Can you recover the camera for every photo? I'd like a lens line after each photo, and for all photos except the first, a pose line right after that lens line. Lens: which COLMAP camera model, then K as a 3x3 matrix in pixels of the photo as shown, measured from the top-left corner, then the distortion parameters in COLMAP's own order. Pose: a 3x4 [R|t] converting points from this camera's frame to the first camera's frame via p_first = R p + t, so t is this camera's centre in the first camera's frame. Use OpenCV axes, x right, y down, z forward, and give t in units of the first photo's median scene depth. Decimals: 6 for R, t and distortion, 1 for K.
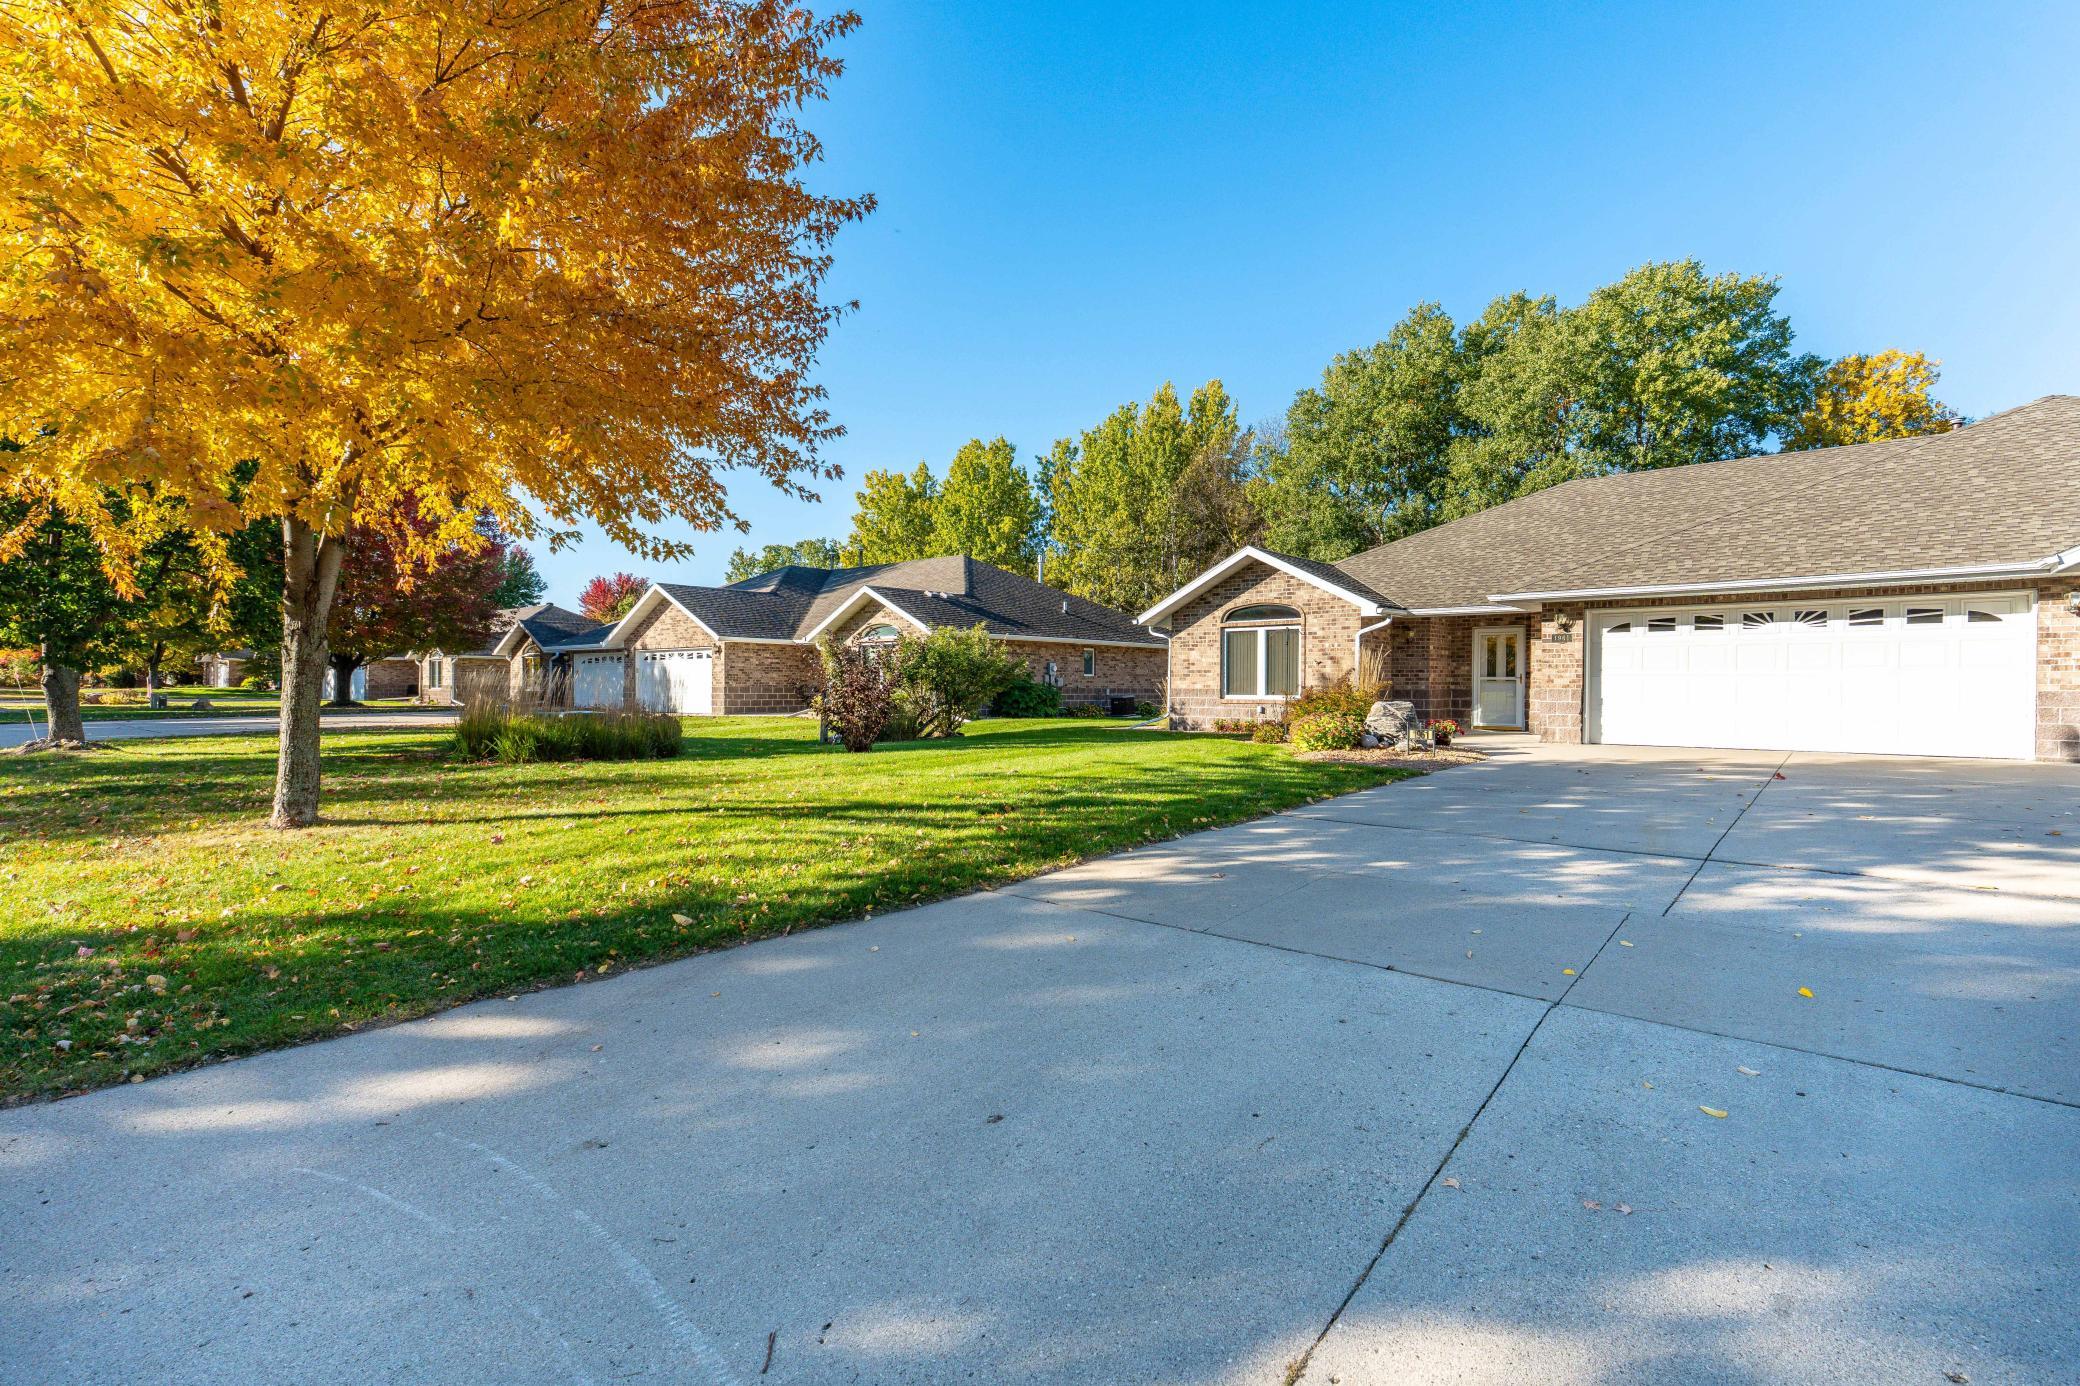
lens RADIAL K [[951.7, 0, 1041.6], [0, 951.7, 700.9], [0, 0, 1]] dist [0.004063, 0.000501]
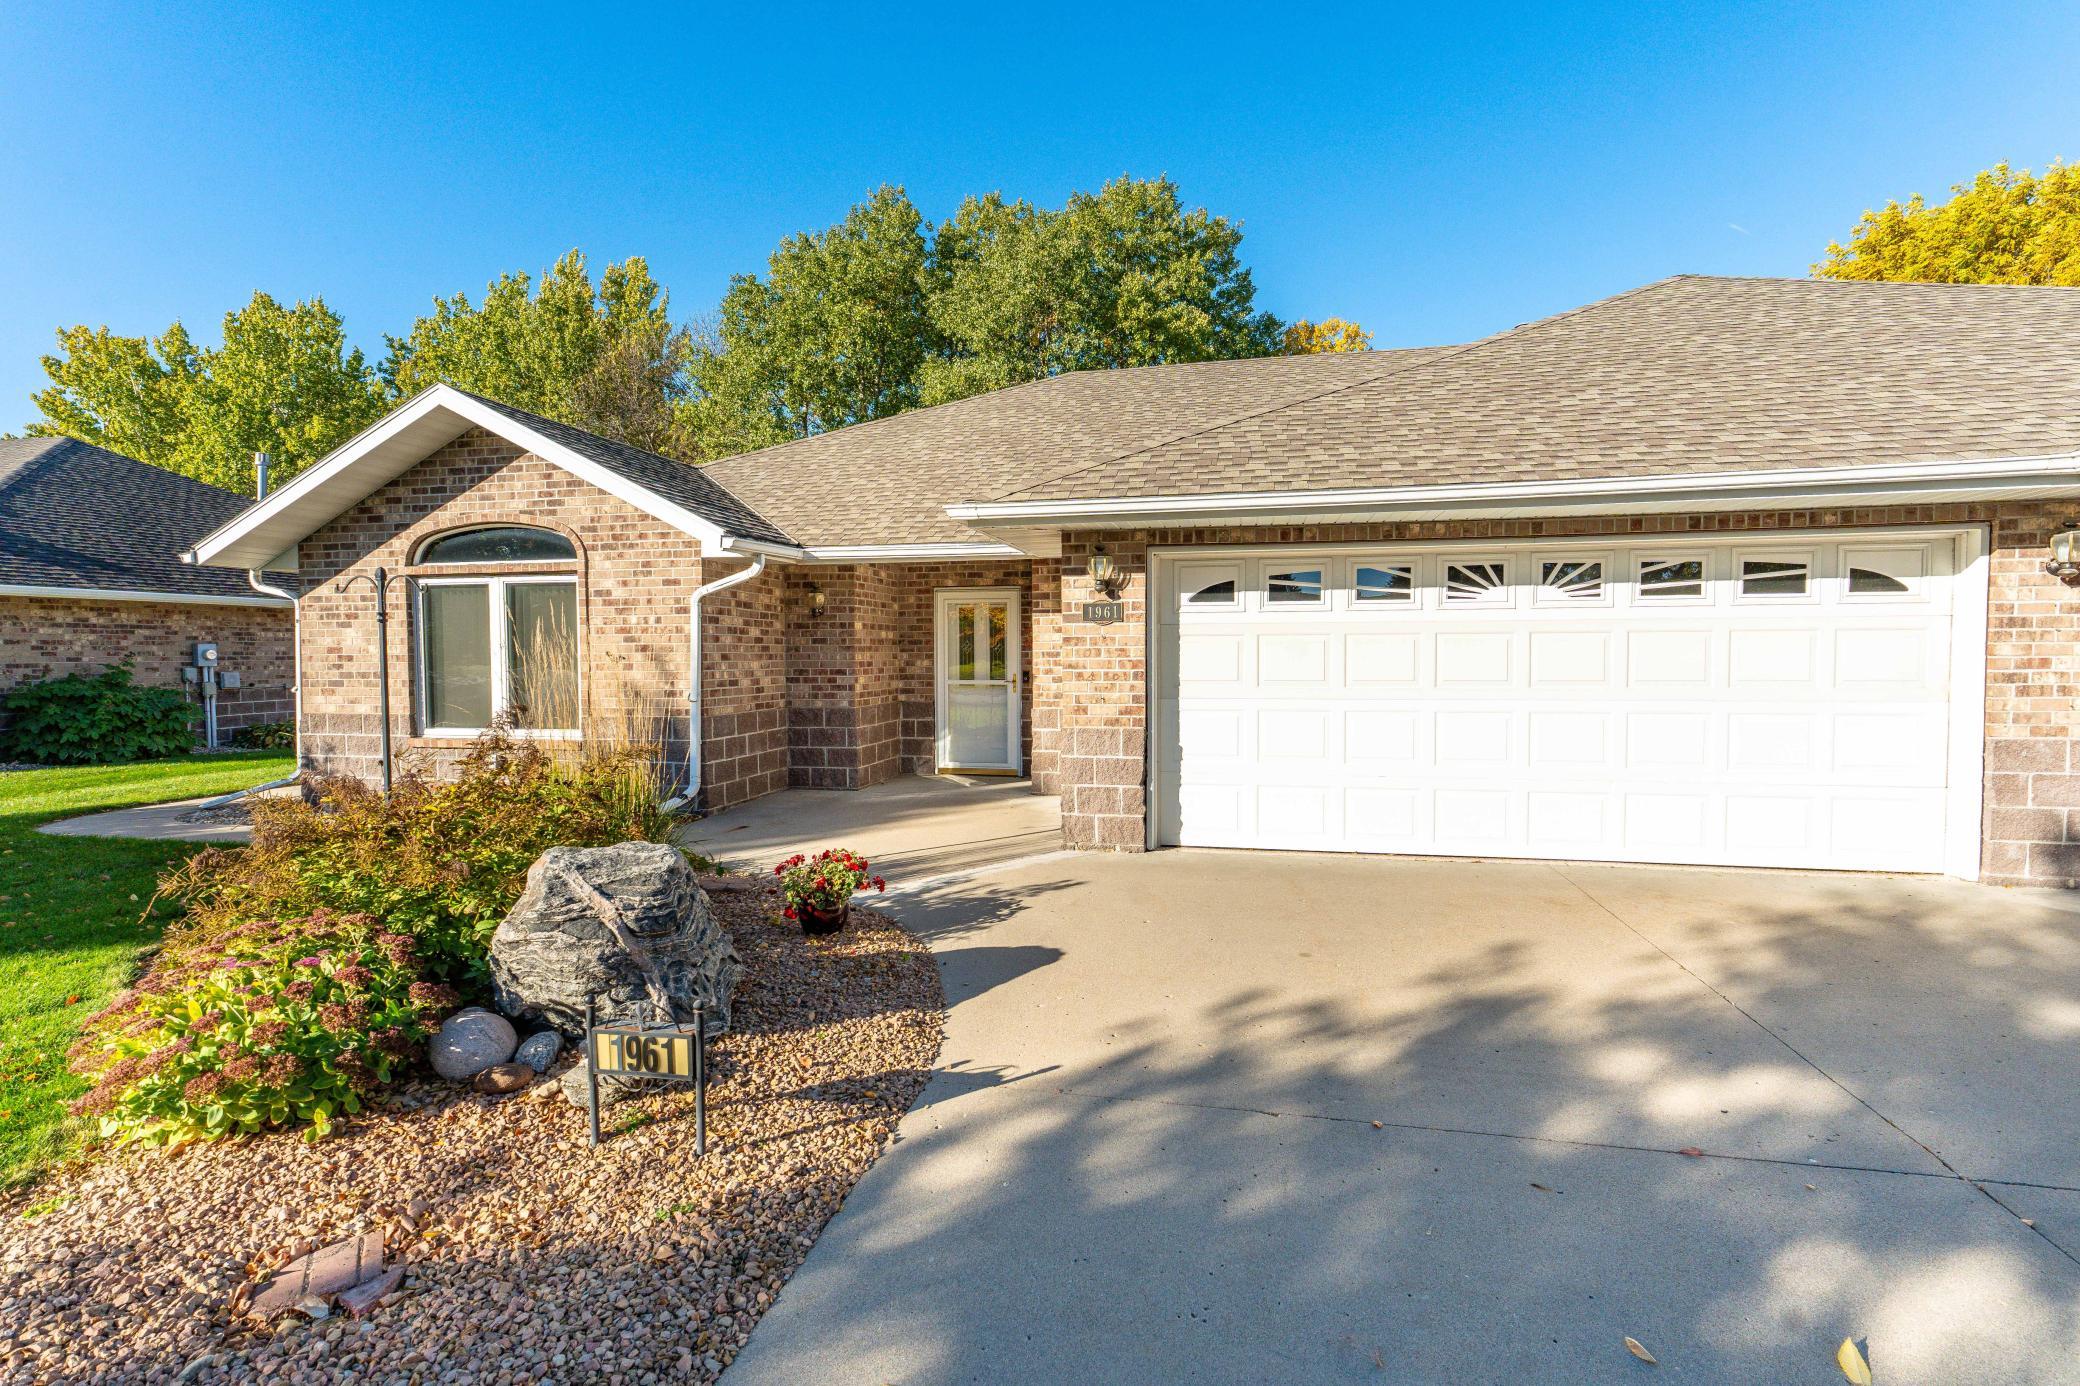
lens RADIAL K [[951.7, 0, 1041.6], [0, 951.7, 700.9], [0, 0, 1]] dist [0.004063, 0.000501]
pose [[0.873575, -0.034212, 0.485486, 0.225405], [0.016417, 0.999030, 0.040861, -0.032131], [-0.486413, -0.027725, 0.873289, 0.462729]]
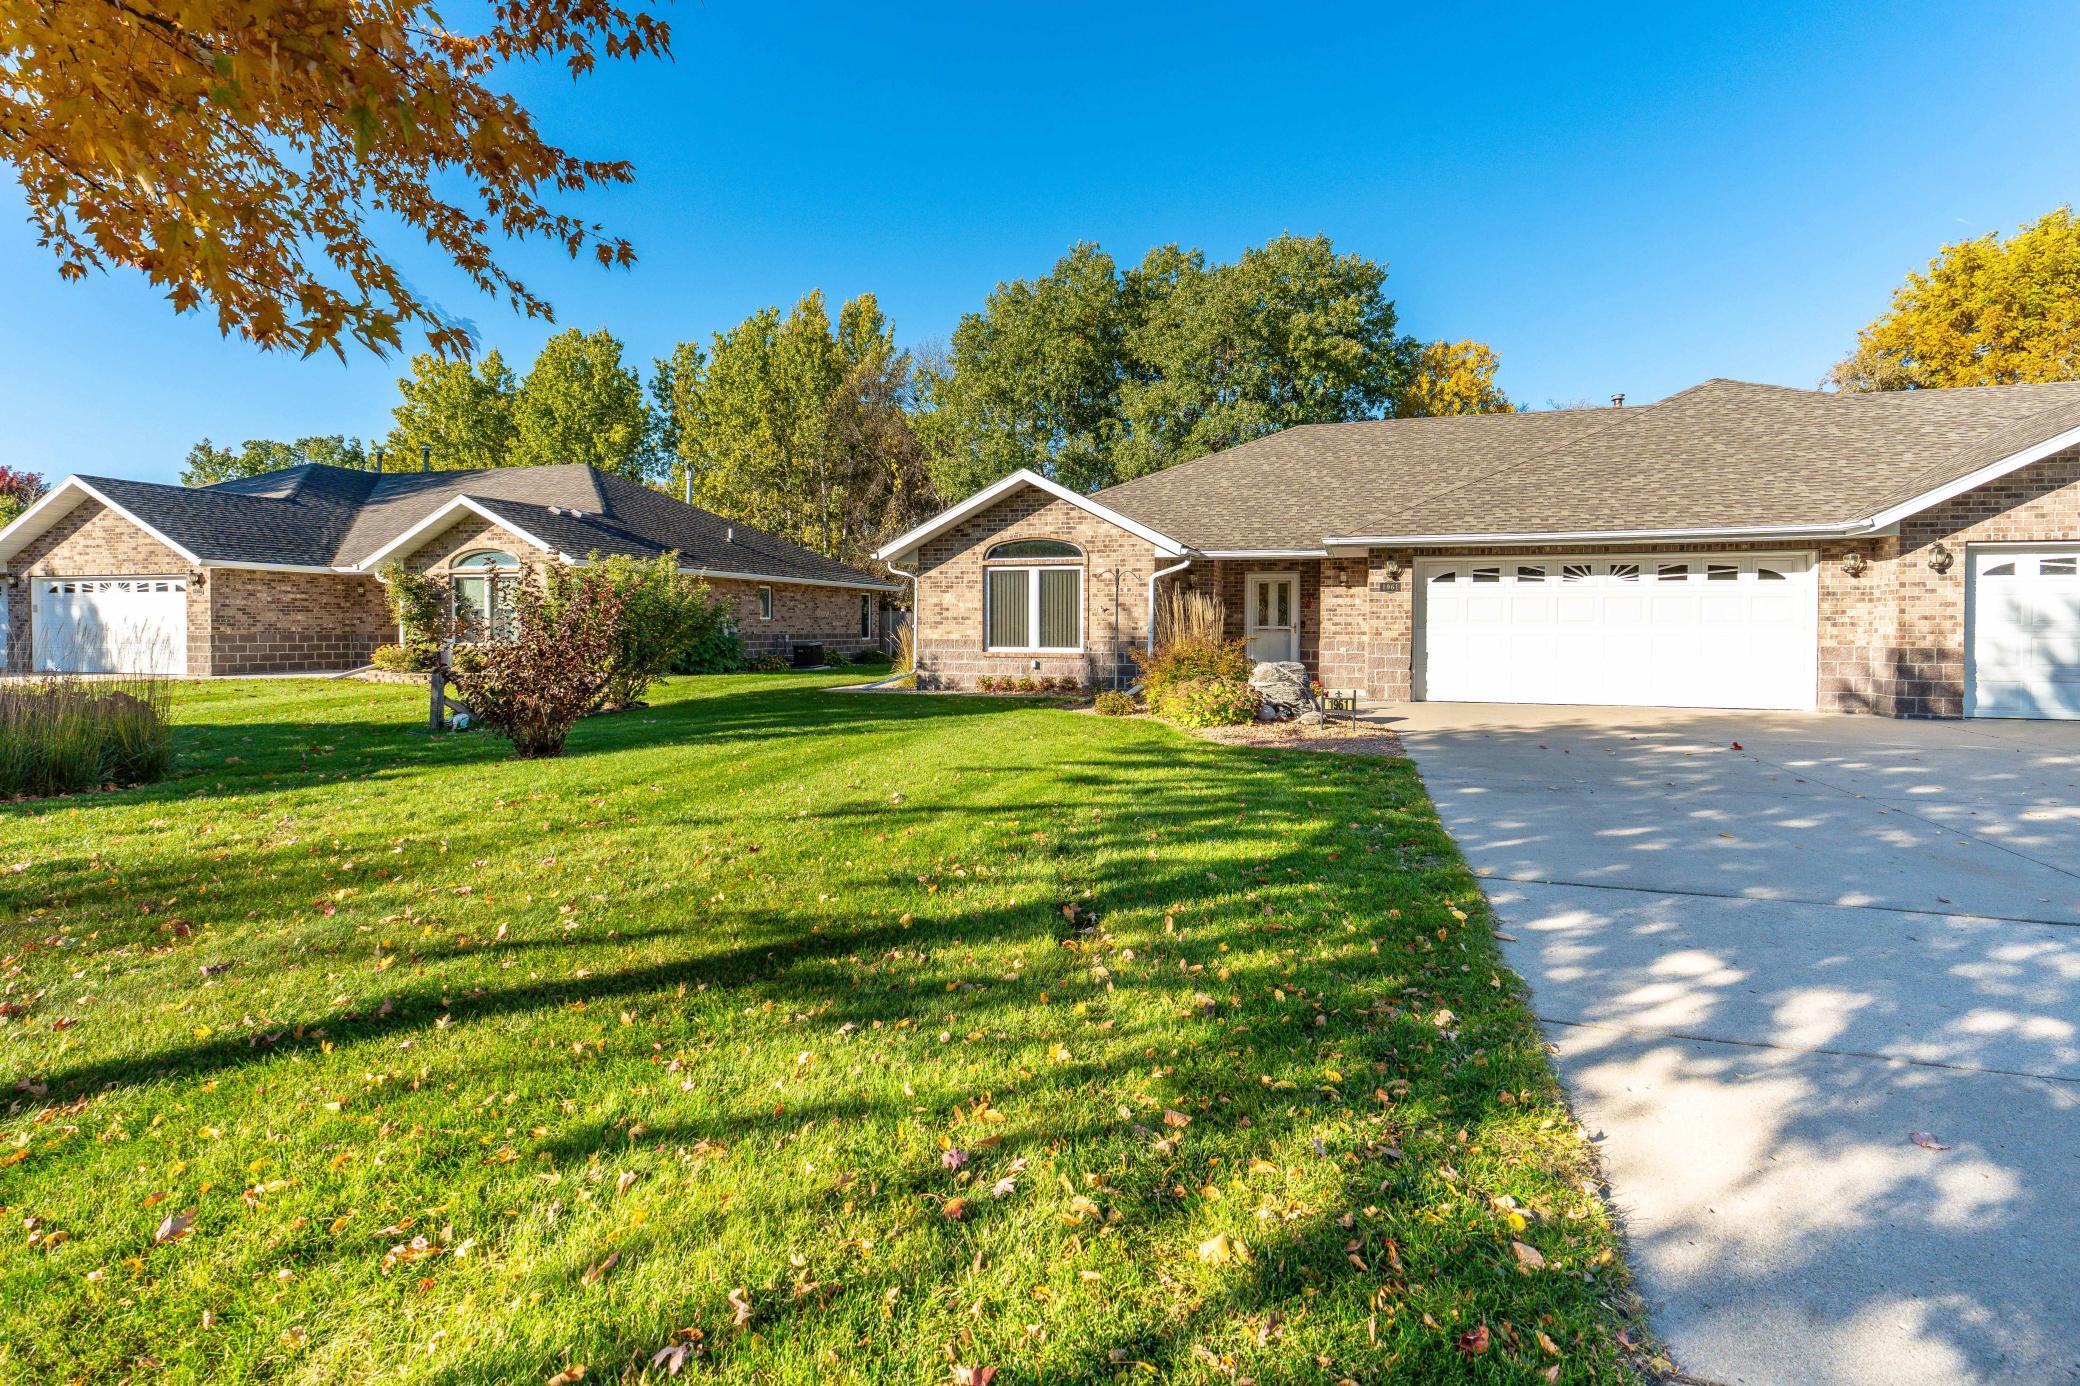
lens RADIAL K [[964.5, 0, 1040.1], [0, 964.5, 643.2], [0, 0, 1]] dist [0.003507, 0.000575]
pose [[0.917269, -0.008227, 0.398182, -0.099836], [0.005868, 0.999957, 0.007141, -0.015015], [-0.398224, -0.004213, 0.917278, 0.206061]]
